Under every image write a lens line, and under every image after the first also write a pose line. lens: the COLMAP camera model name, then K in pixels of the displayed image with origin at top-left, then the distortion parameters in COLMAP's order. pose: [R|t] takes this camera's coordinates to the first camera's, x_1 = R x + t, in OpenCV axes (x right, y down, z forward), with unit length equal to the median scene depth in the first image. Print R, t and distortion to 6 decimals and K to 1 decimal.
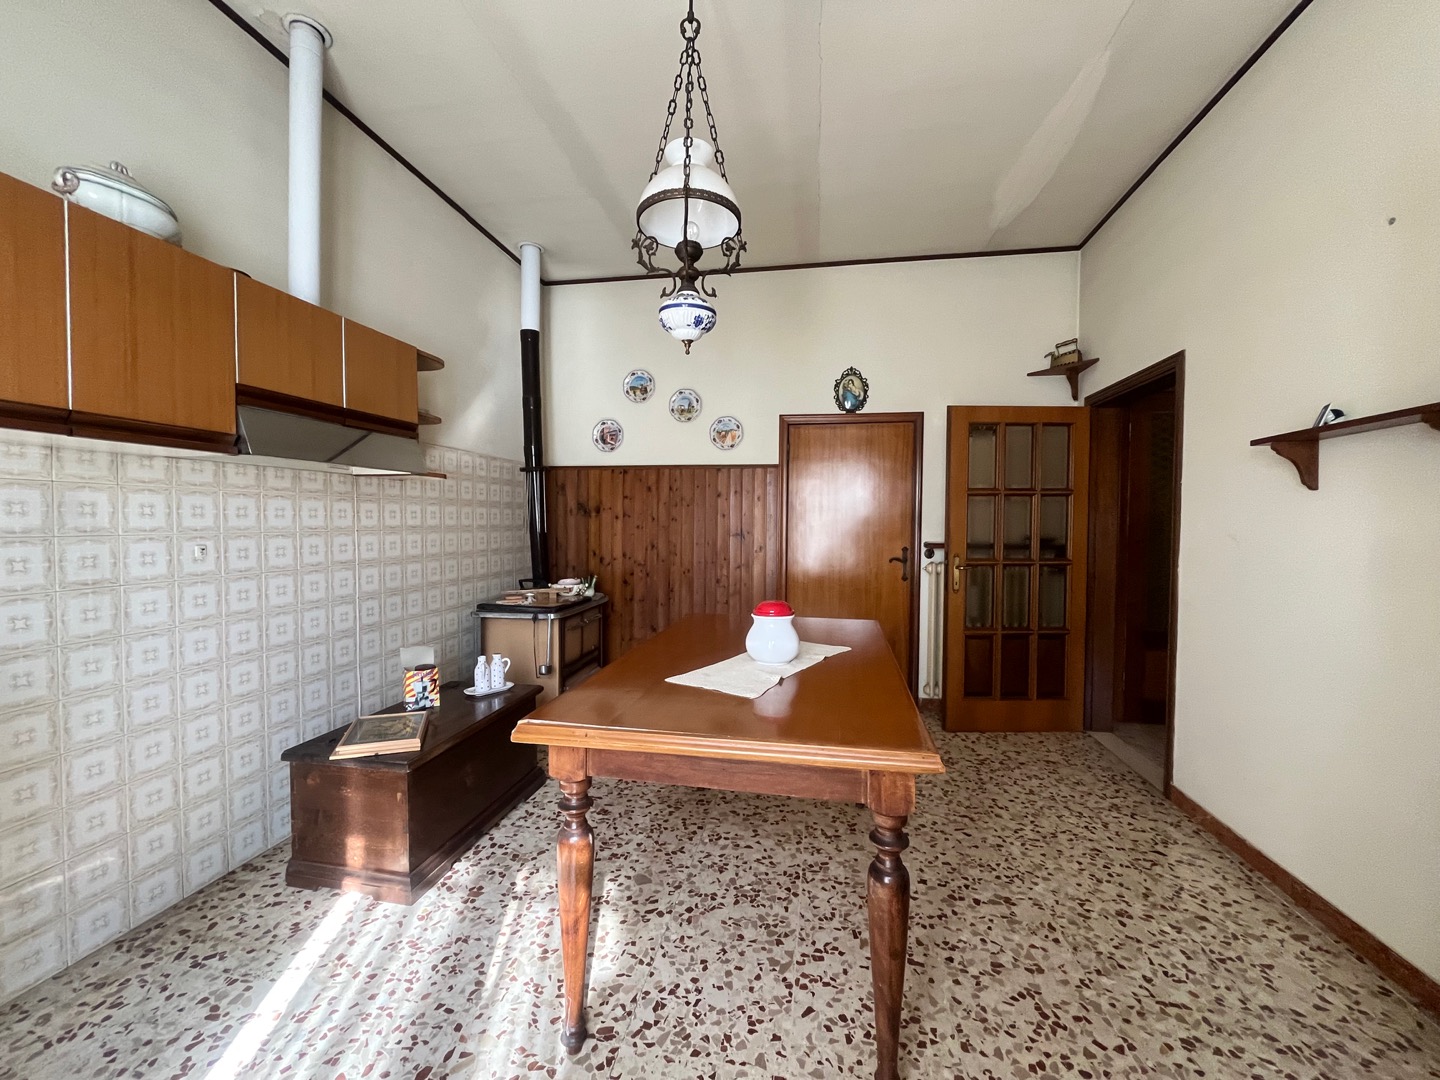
lens RADIAL K [[583.1, 0, 715.8], [0, 583.1, 539.8], [0, 0, 1]] dist [-0.002529, -0.000905]
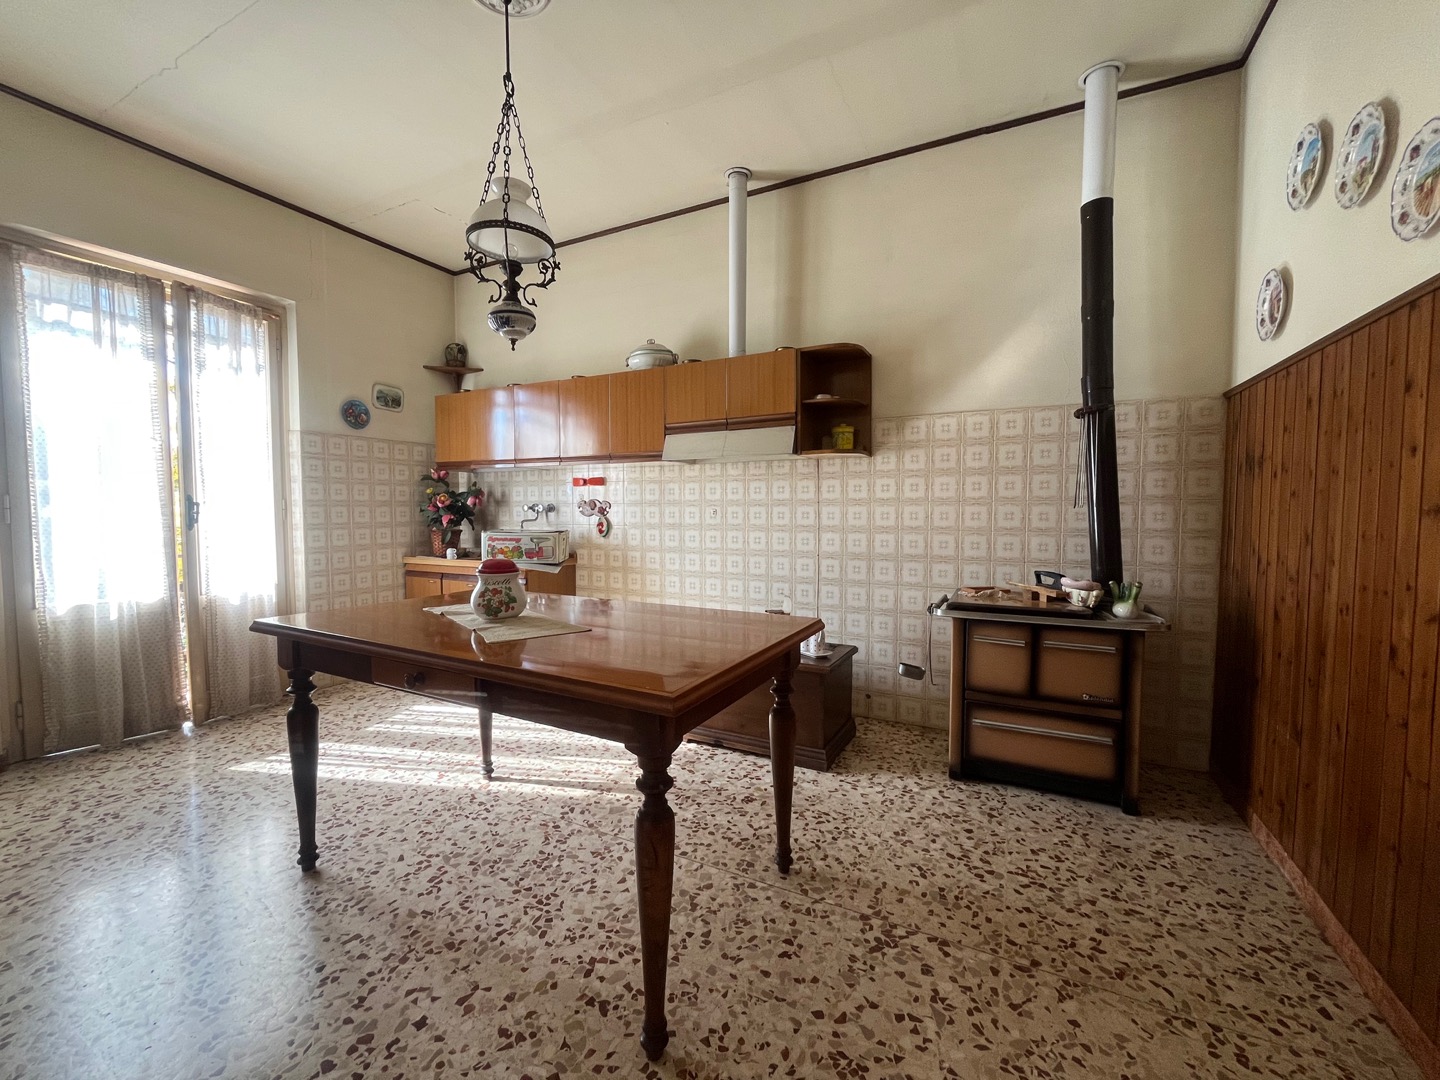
lens RADIAL K [[583.1, 0, 715.8], [0, 583.1, 539.8], [0, 0, 1]] dist [-0.002529, -0.000905]
pose [[-0.289425, 0.044181, -0.956181, 0.895602], [-0.030561, 0.997998, 0.055364, 0.003328], [0.956713, 0.045246, -0.287495, 1.544266]]
